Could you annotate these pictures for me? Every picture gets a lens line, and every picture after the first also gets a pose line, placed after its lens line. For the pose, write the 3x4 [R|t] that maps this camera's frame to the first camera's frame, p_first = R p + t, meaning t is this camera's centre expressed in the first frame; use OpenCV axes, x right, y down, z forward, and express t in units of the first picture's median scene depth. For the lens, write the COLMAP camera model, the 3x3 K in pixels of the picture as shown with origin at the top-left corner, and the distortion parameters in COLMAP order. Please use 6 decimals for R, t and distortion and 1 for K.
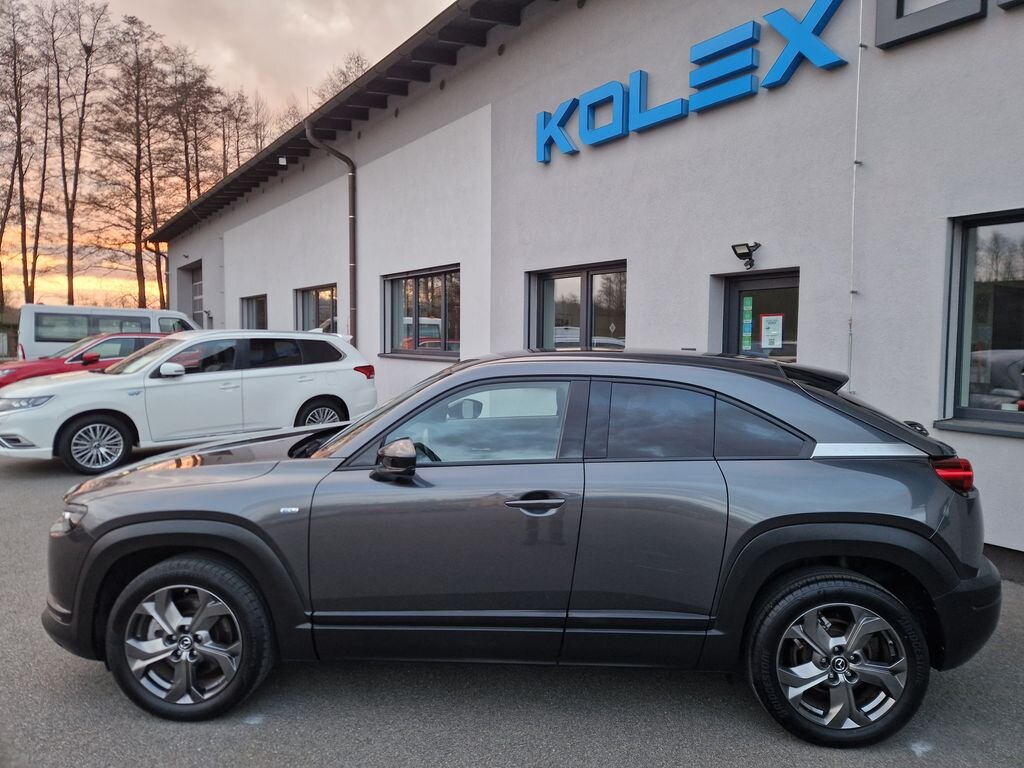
lens RADIAL K [[672.0, 0, 514.5], [0, 672.0, 382.4], [0, 0, 1]] dist [0.072586, -0.066005]
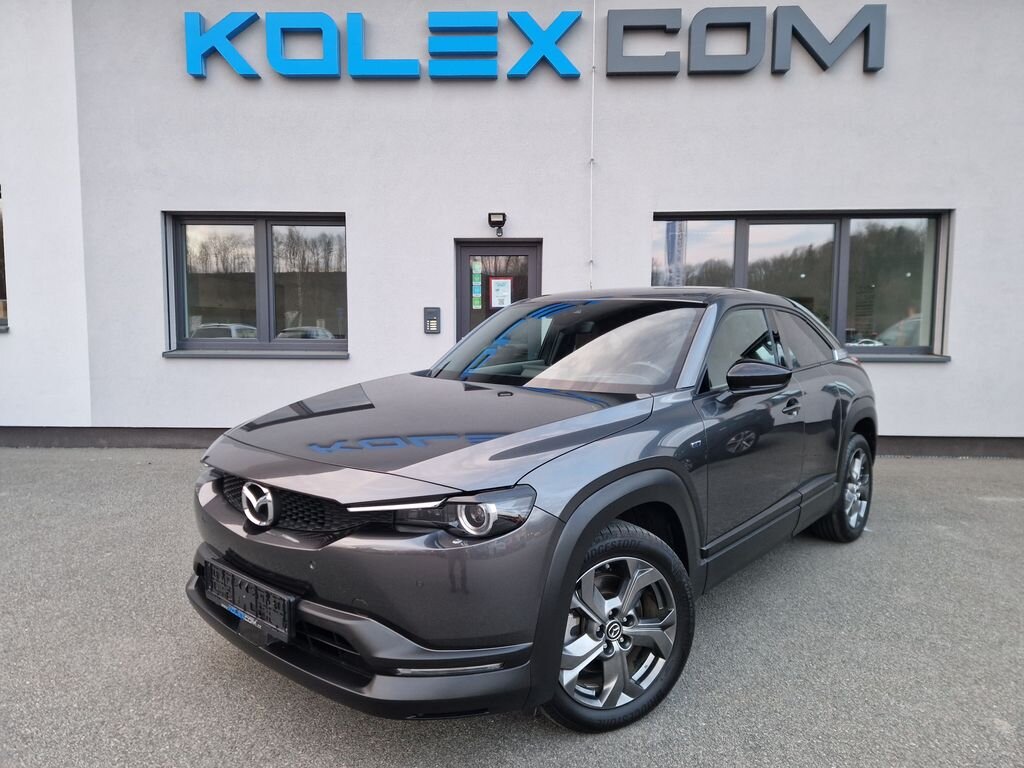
lens RADIAL K [[672.0, 0, 514.5], [0, 672.0, 382.4], [0, 0, 1]] dist [0.072586, -0.066005]
pose [[0.618112, -0.068668, 0.783085, -0.511777], [0.050526, 0.997588, 0.047596, 0.023550], [-0.784464, 0.010146, 0.620091, 0.269528]]
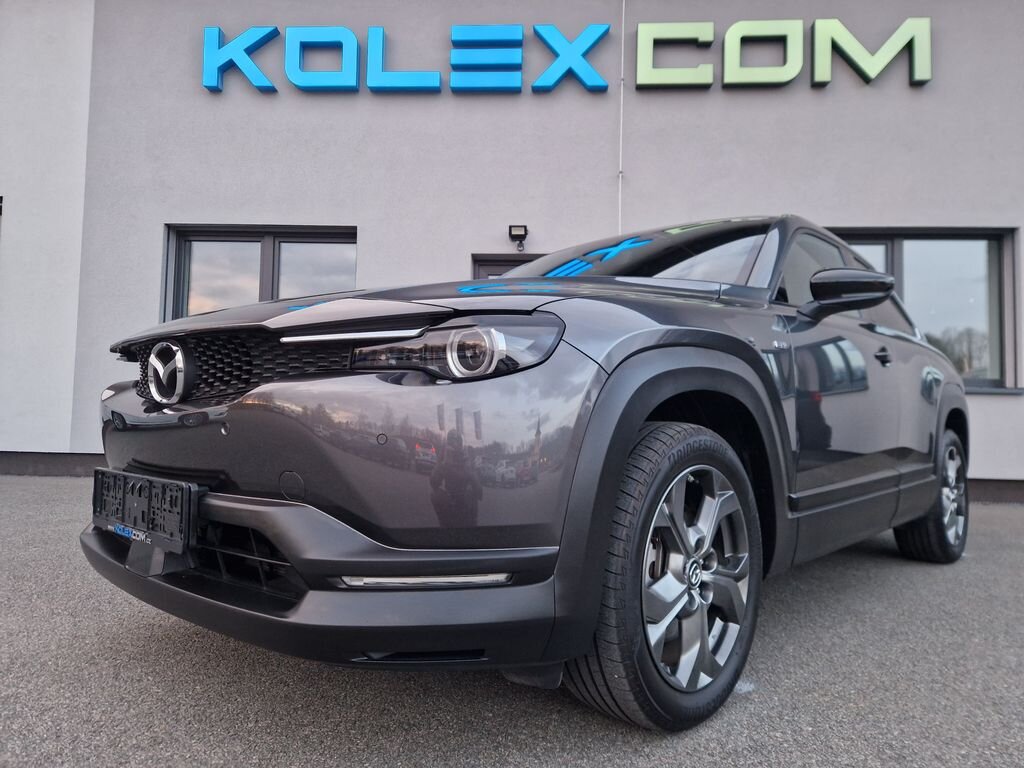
lens RADIAL K [[681.5, 0, 518.2], [0, 681.5, 379.3], [0, 0, 1]] dist [0.068481, -0.064723]
pose [[0.637237, 0.050492, 0.769012, -0.438720], [0.030251, 0.995444, -0.090426, 0.120810], [-0.770074, 0.080886, 0.632806, 0.330472]]
